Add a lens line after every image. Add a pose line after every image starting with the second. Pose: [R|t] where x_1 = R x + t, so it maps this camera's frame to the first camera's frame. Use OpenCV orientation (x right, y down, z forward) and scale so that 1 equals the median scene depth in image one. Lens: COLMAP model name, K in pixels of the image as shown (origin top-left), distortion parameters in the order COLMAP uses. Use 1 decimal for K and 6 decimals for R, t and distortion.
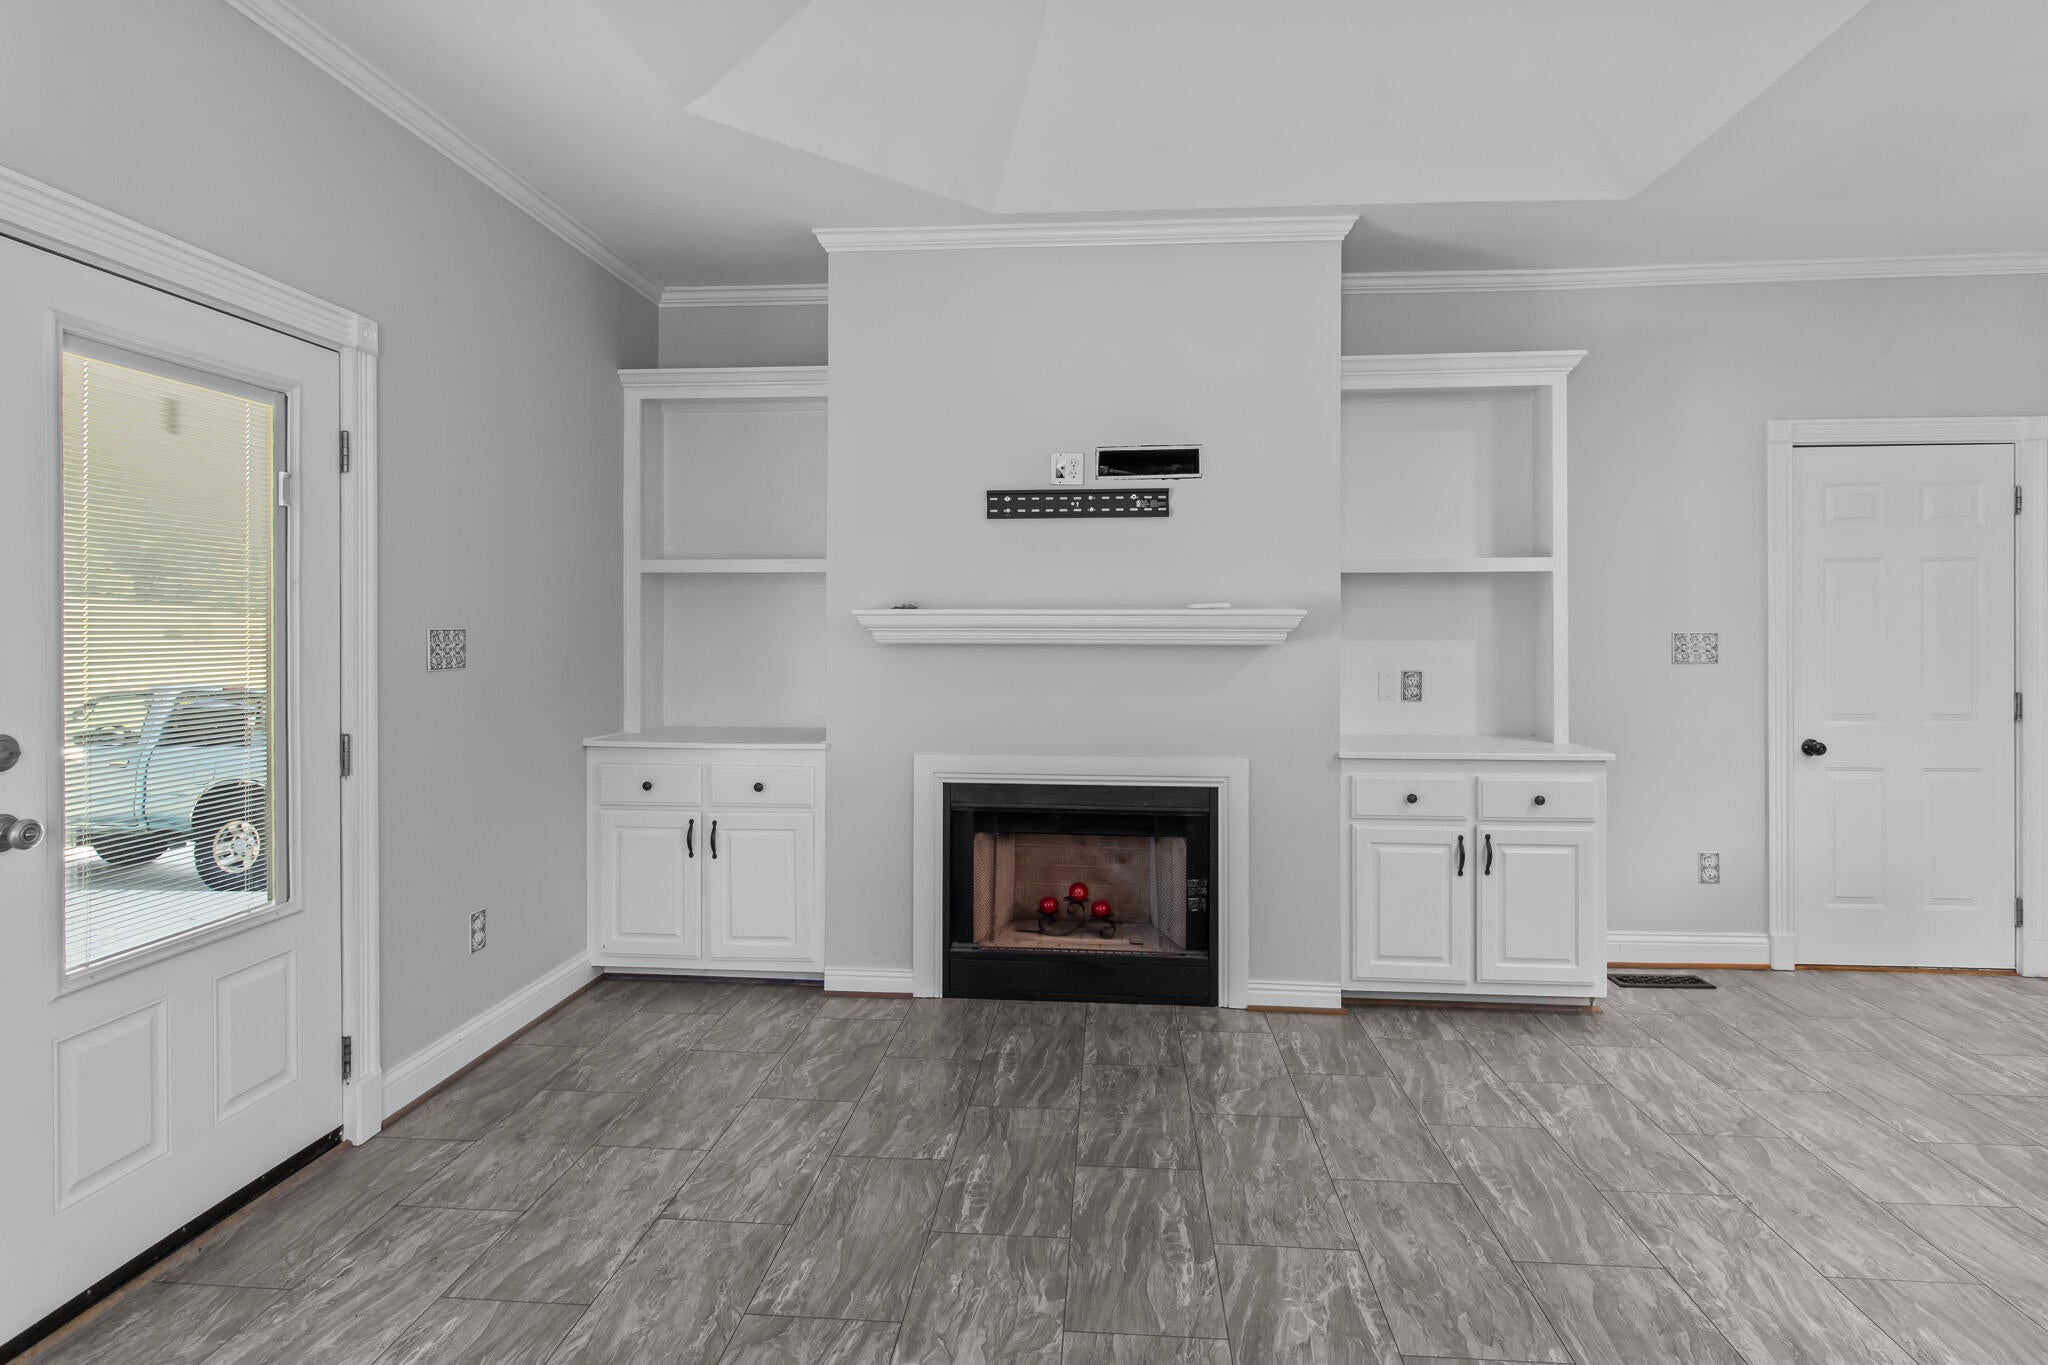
lens RADIAL K [[1054.9, 0, 1030.2], [0, 1054.9, 626.9], [0, 0, 1]] dist [0.000821, 0.000078]
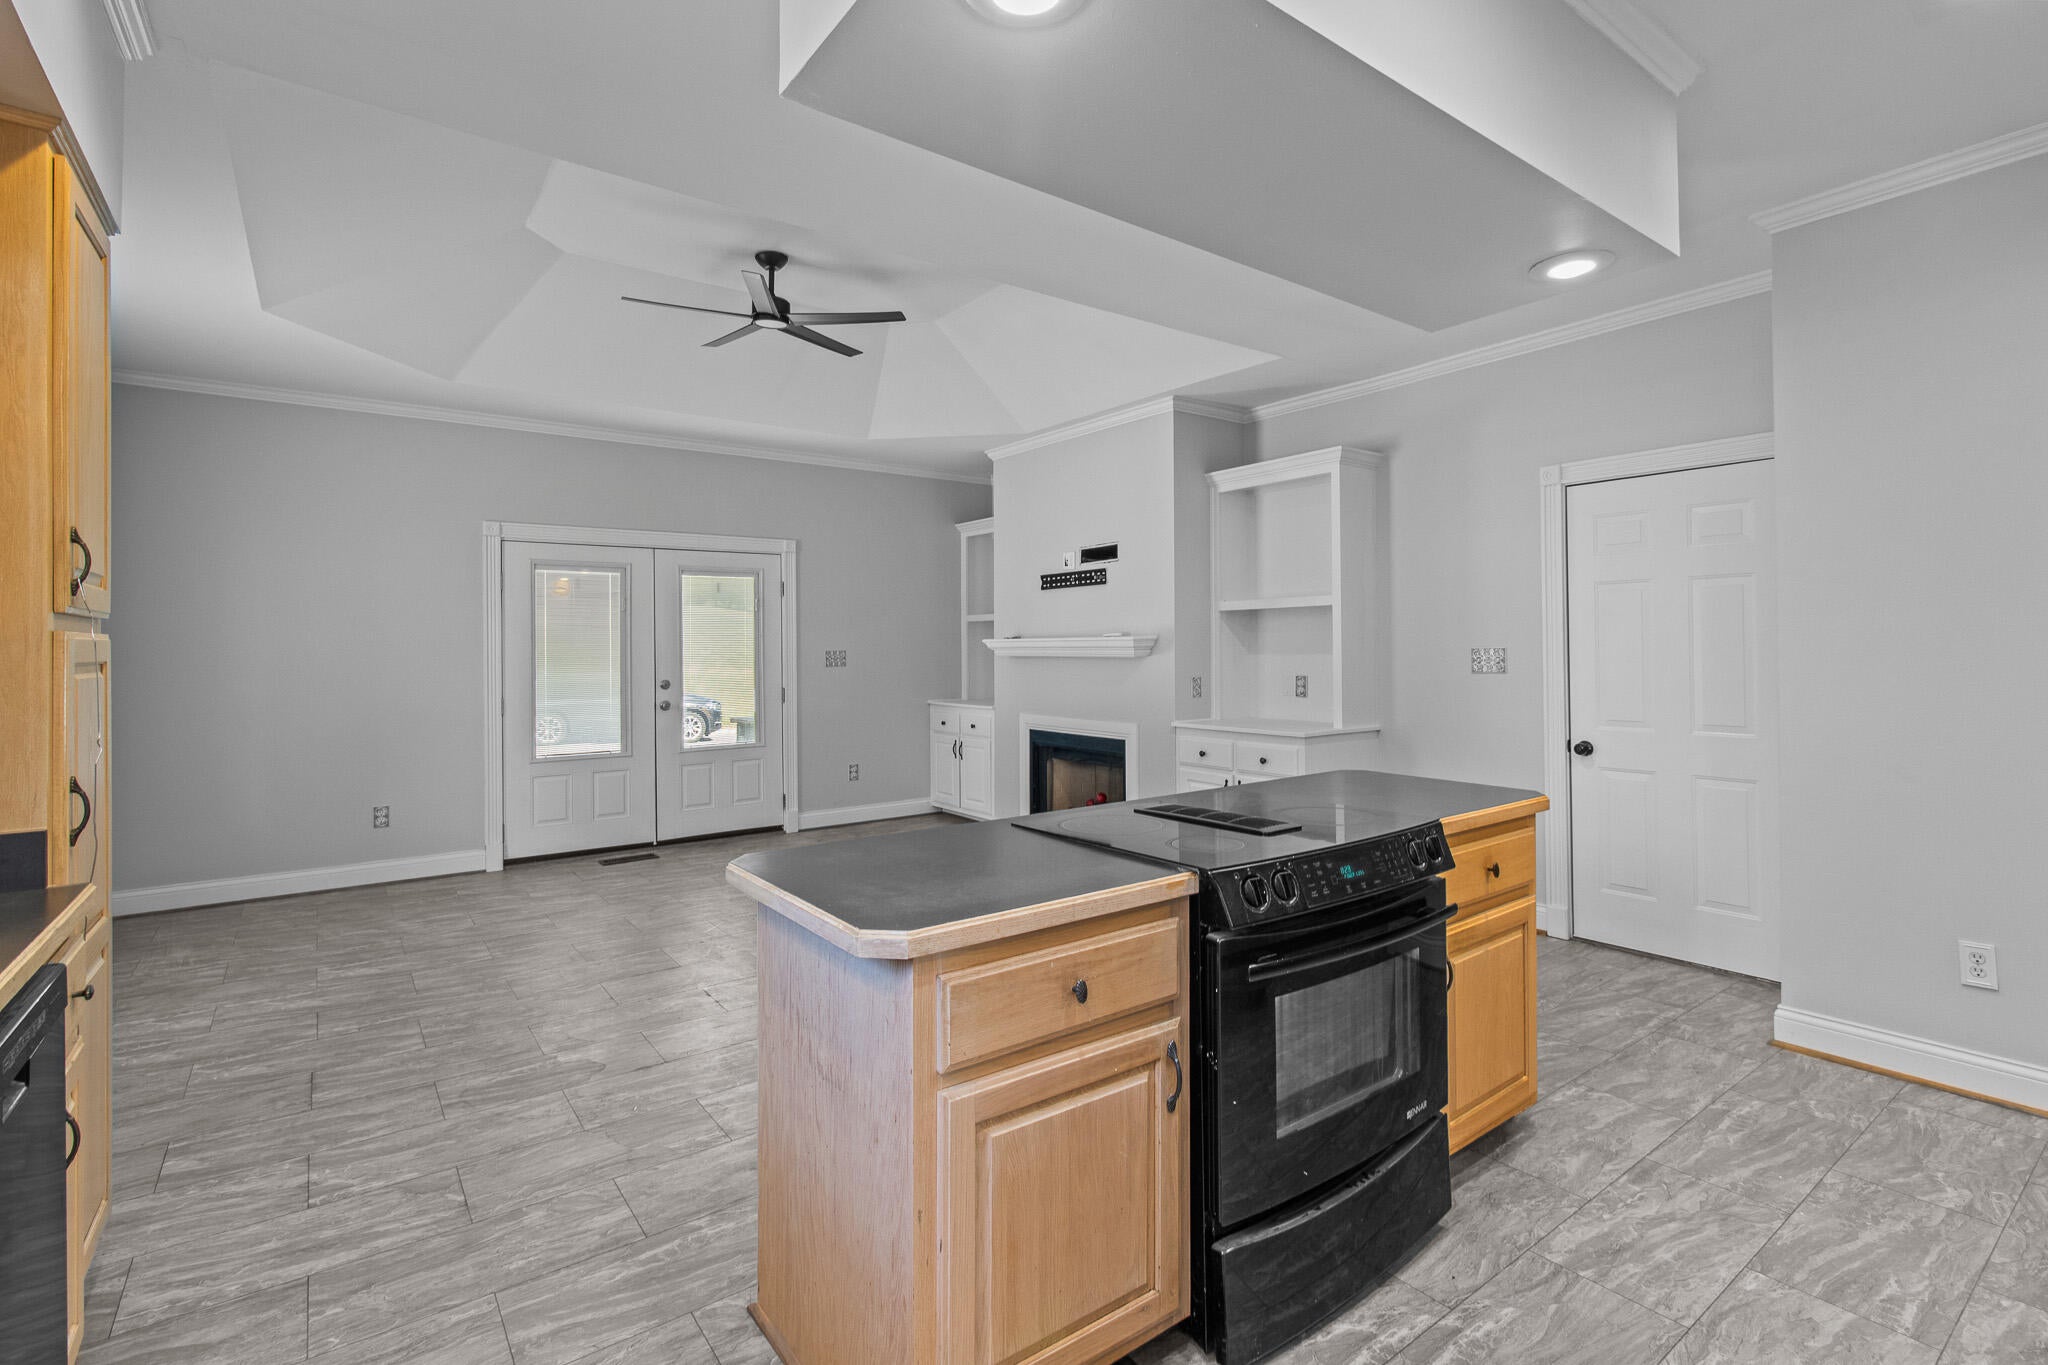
lens RADIAL K [[945.7, 0, 1027.1], [0, 945.7, 639.8], [0, 0, 1]] dist [-0.000113, 0.000602]
pose [[0.659705, -0.012868, -0.751414, 1.229492], [0.011210, 0.999911, -0.007282, -0.002018], [0.751441, -0.003620, 0.659791, -0.137931]]
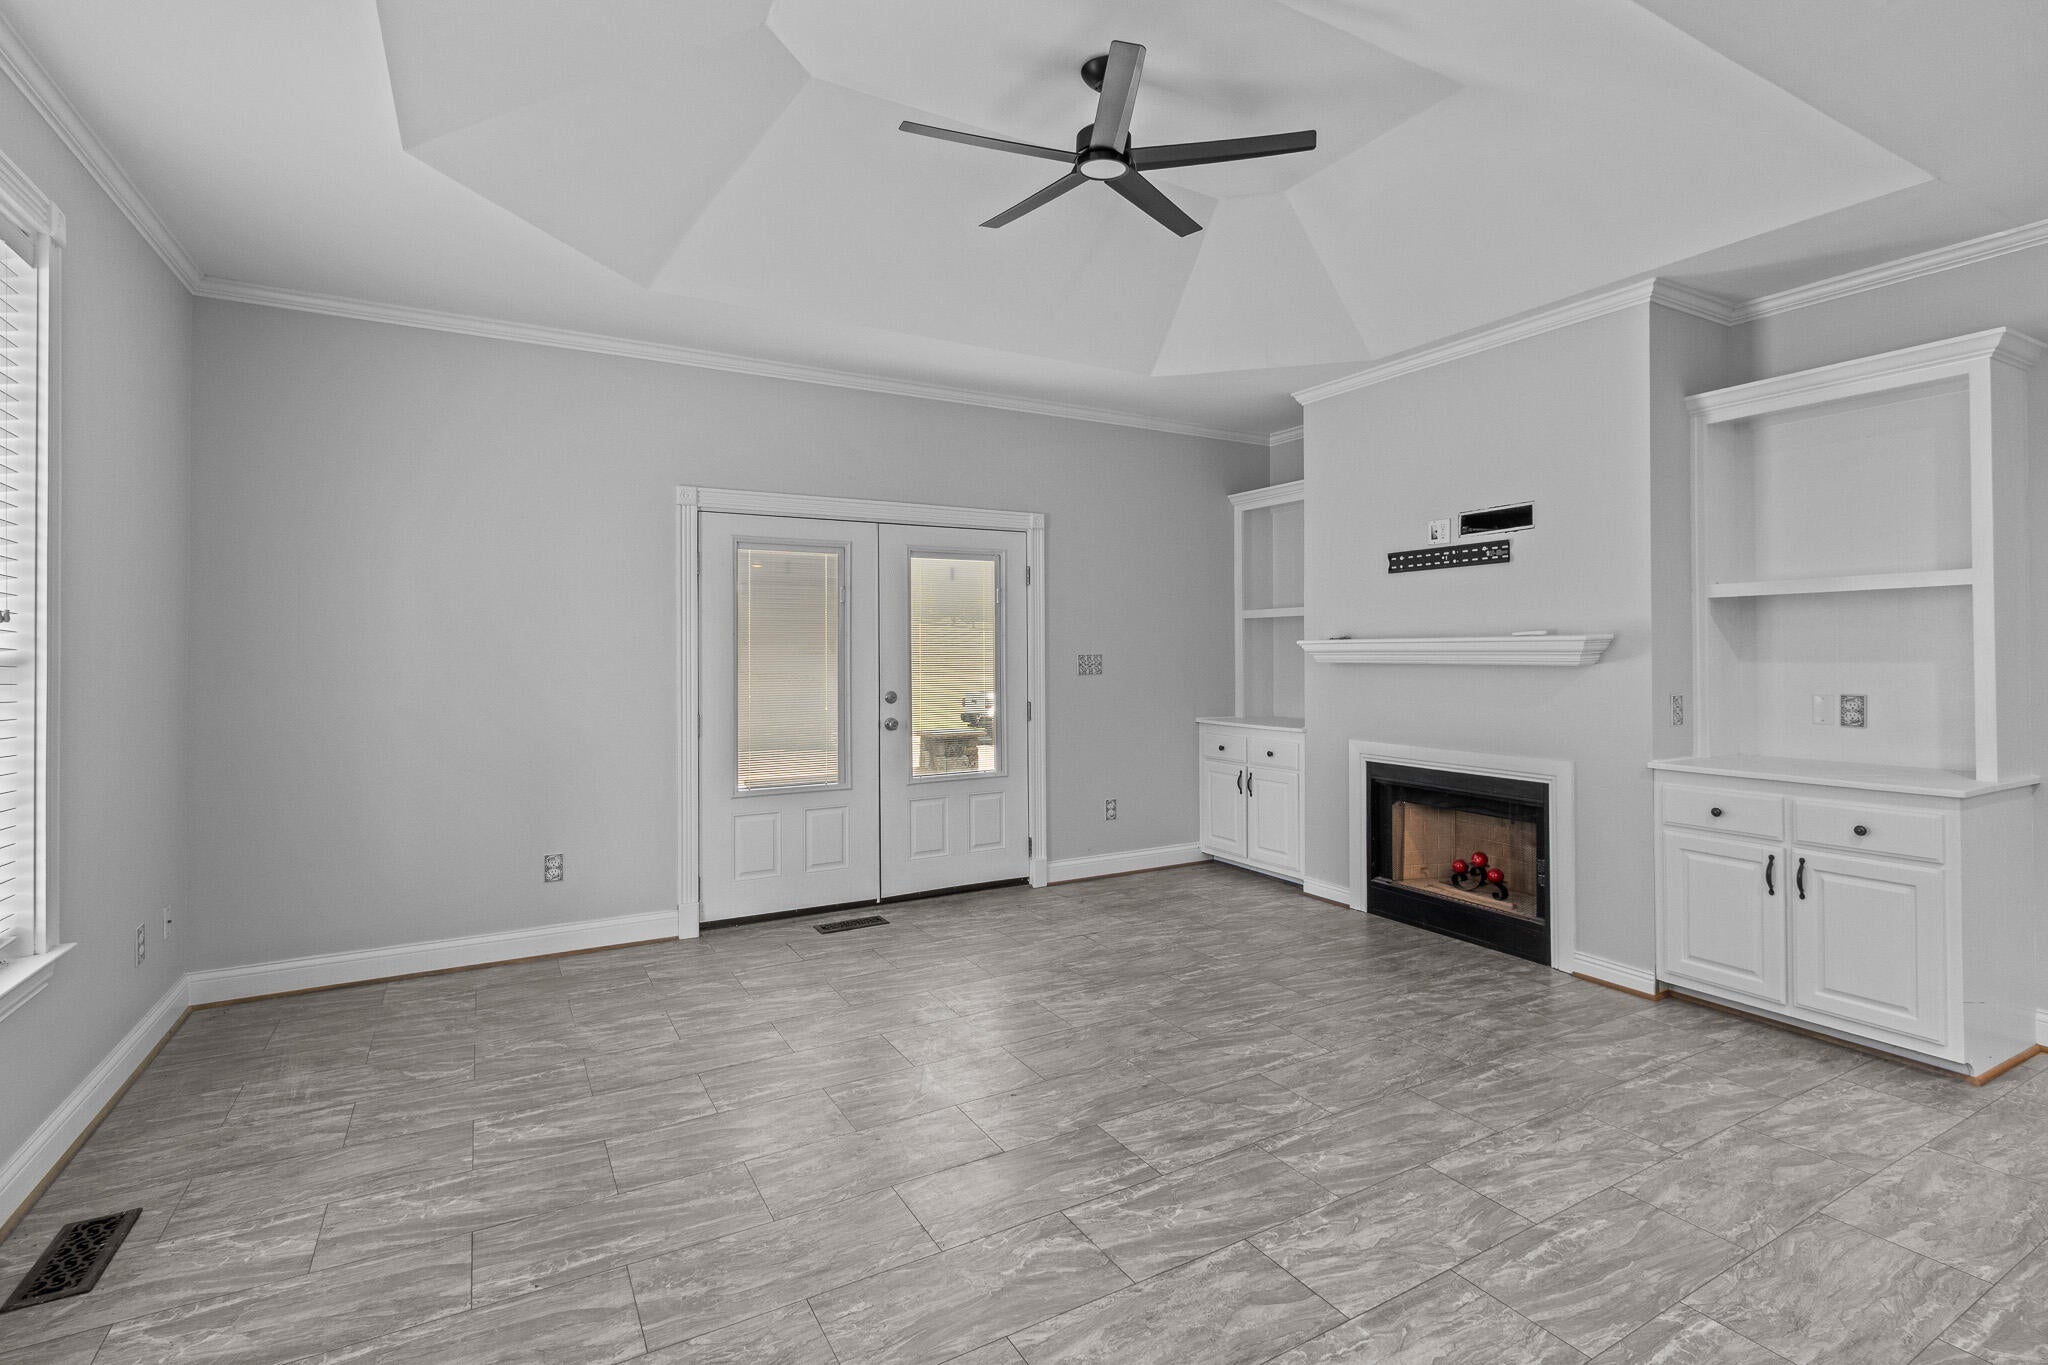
lens RADIAL K [[959.0, 0, 1042.0], [0, 959.0, 641.0], [0, 0, 1]] dist [-0.002696, 0.001063]
pose [[0.569223, -0.014288, -0.822059, 0.746738], [0.007914, 0.999898, -0.011899, -0.002310], [0.822145, 0.000268, 0.569278, -0.096676]]
